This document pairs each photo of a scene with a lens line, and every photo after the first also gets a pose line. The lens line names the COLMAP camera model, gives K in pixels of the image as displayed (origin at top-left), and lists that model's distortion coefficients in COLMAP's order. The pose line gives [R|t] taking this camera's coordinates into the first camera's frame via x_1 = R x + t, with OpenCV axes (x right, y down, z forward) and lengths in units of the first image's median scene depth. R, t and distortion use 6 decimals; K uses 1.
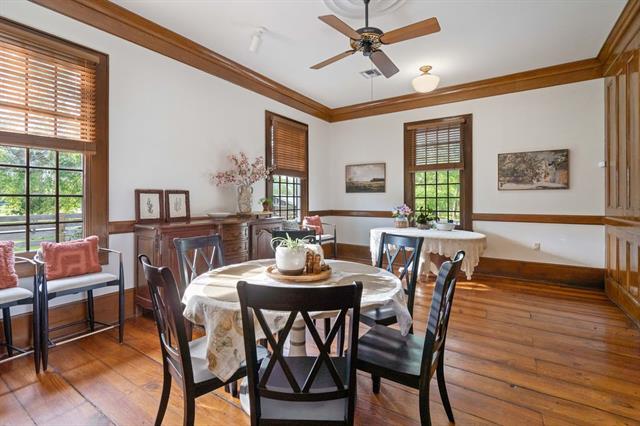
lens RADIAL K [[298.3, 0, 320.6], [0, 298.3, 197.9], [0, 0, 1]] dist [-0.005375, -0.000691]
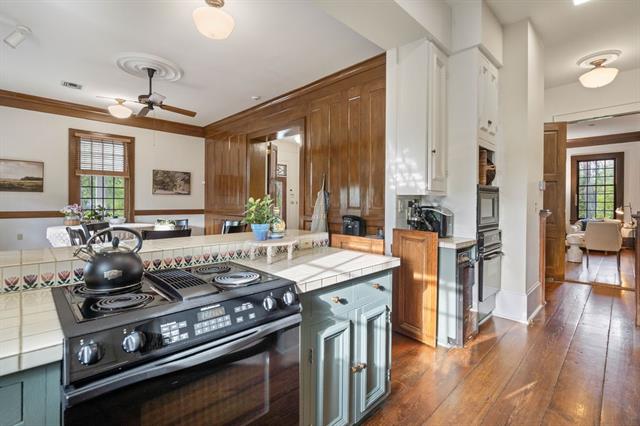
lens RADIAL K [[298.3, 0, 319.3], [0, 298.3, 209.3], [0, 0, 1]] dist [-0.005375, -0.000691]
pose [[0.209099, -0.015931, 0.977765, -0.674349], [-0.007106, 0.999816, 0.017810, 0.017358], [-0.977869, -0.010672, 0.208947, -0.120171]]
